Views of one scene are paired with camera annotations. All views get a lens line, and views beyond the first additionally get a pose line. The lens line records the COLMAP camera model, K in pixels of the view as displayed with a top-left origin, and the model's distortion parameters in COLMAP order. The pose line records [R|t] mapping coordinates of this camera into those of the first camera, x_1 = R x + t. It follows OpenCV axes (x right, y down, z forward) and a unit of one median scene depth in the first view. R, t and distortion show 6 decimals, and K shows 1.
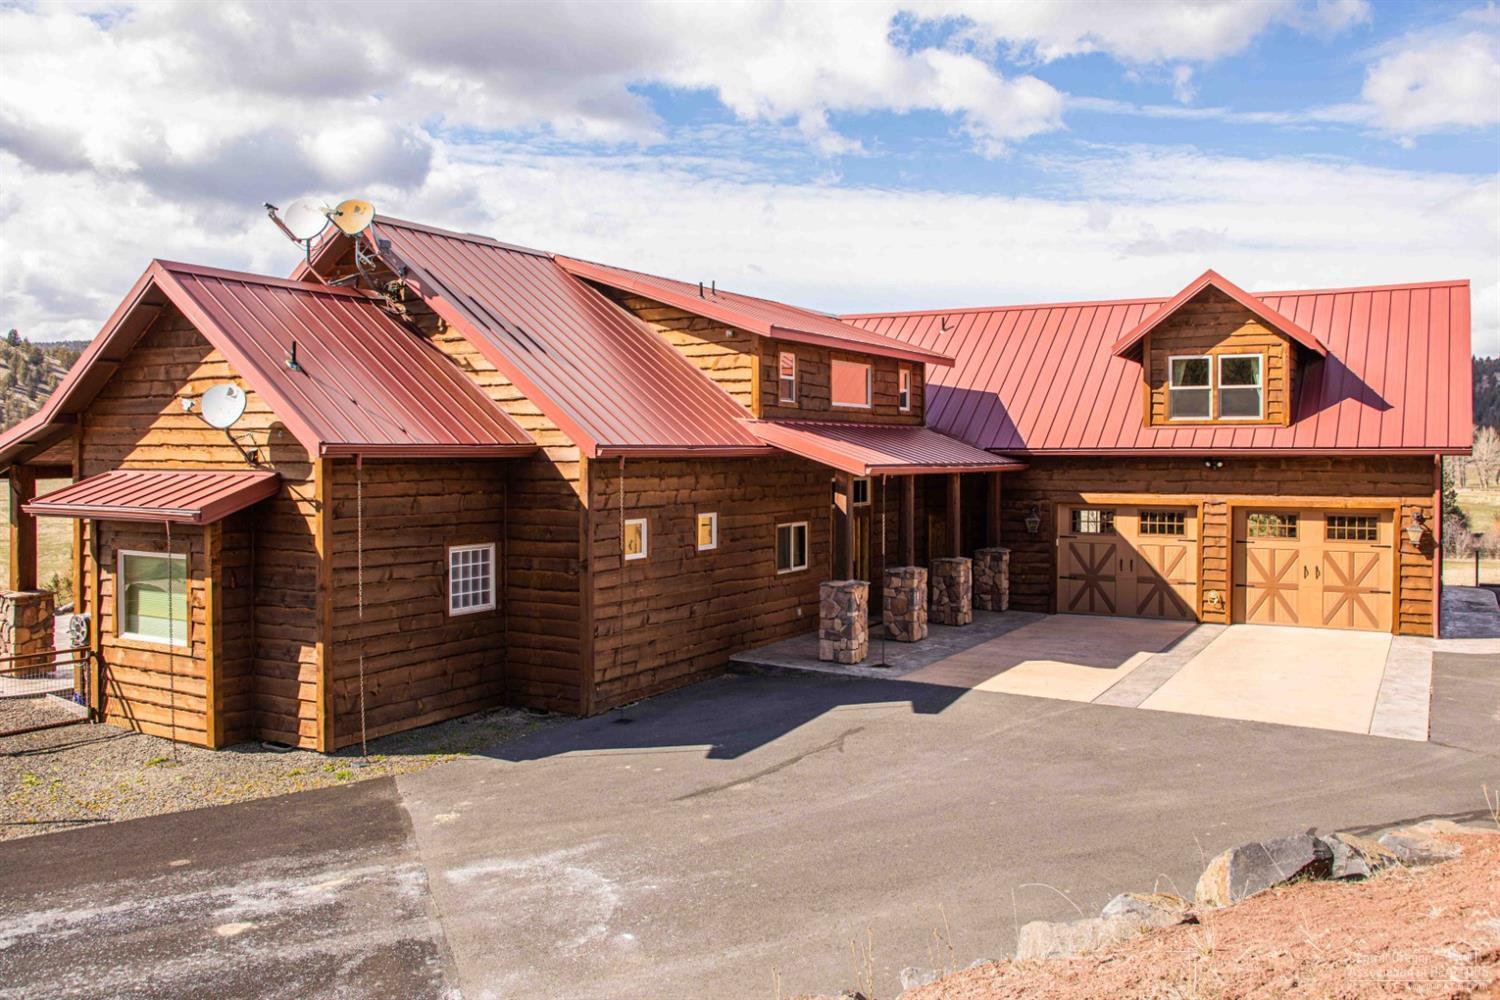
lens RADIAL K [[1191.7, 0, 751.4], [0, 1191.7, 497.4], [0, 0, 1]] dist [-0.005828, 0.002123]
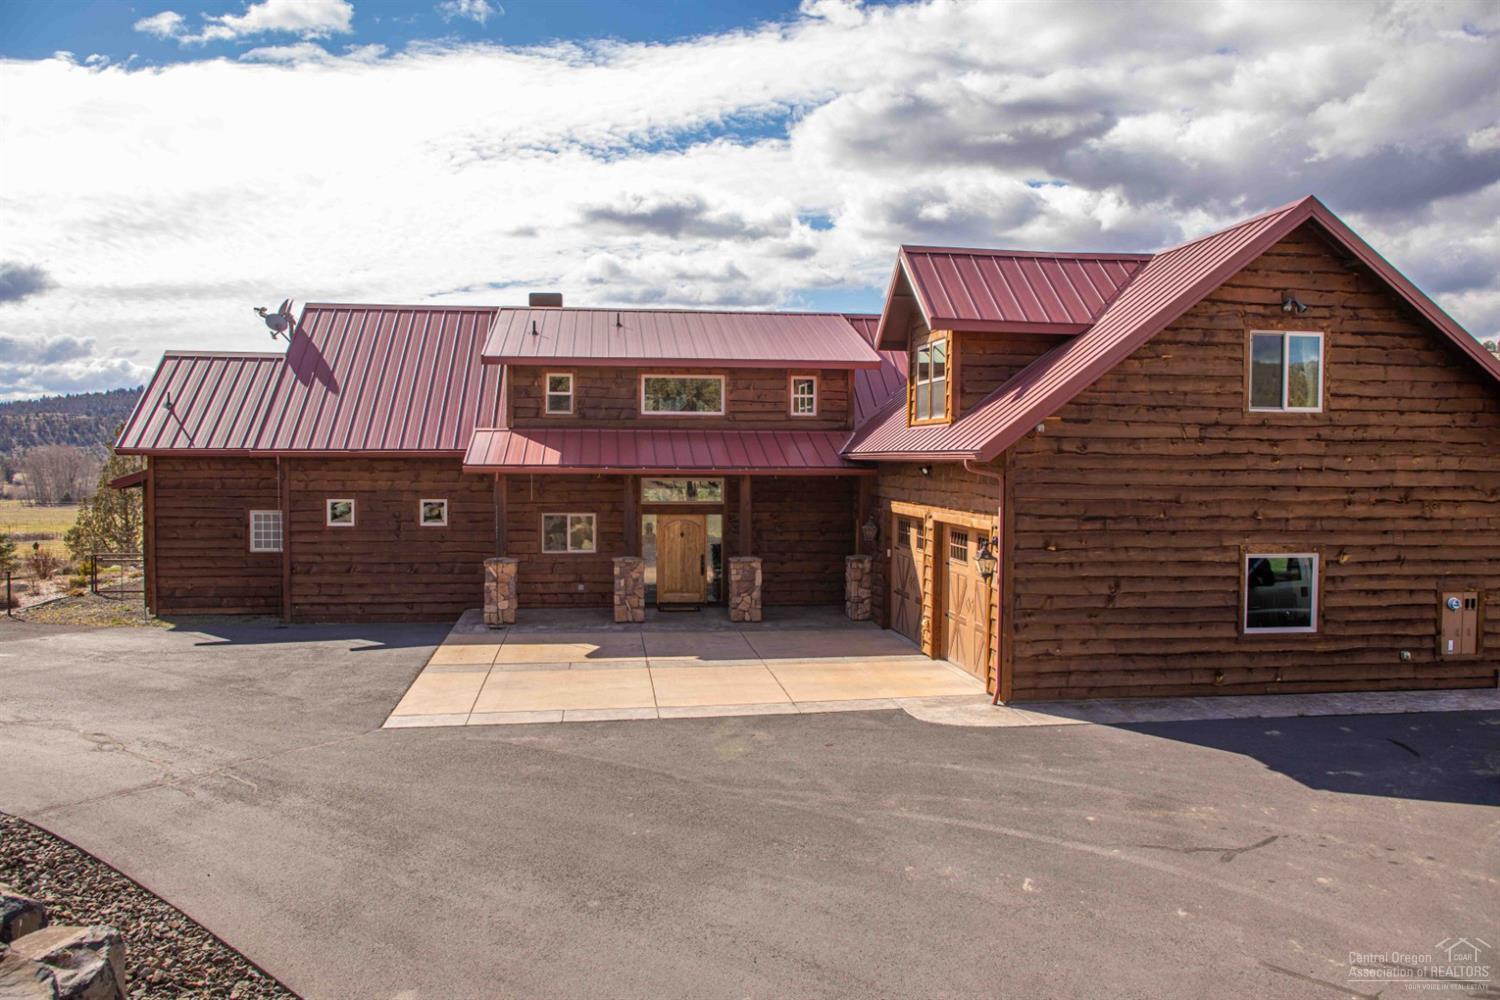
lens RADIAL K [[1191.7, 0, 750.7], [0, 1191.7, 501.1], [0, 0, 1]] dist [-0.005828, 0.002123]
pose [[0.600356, 0.034799, -0.798975, 1.463625], [-0.035699, 0.999223, 0.016696, -0.023299], [0.798936, 0.018499, 0.601132, 0.547543]]
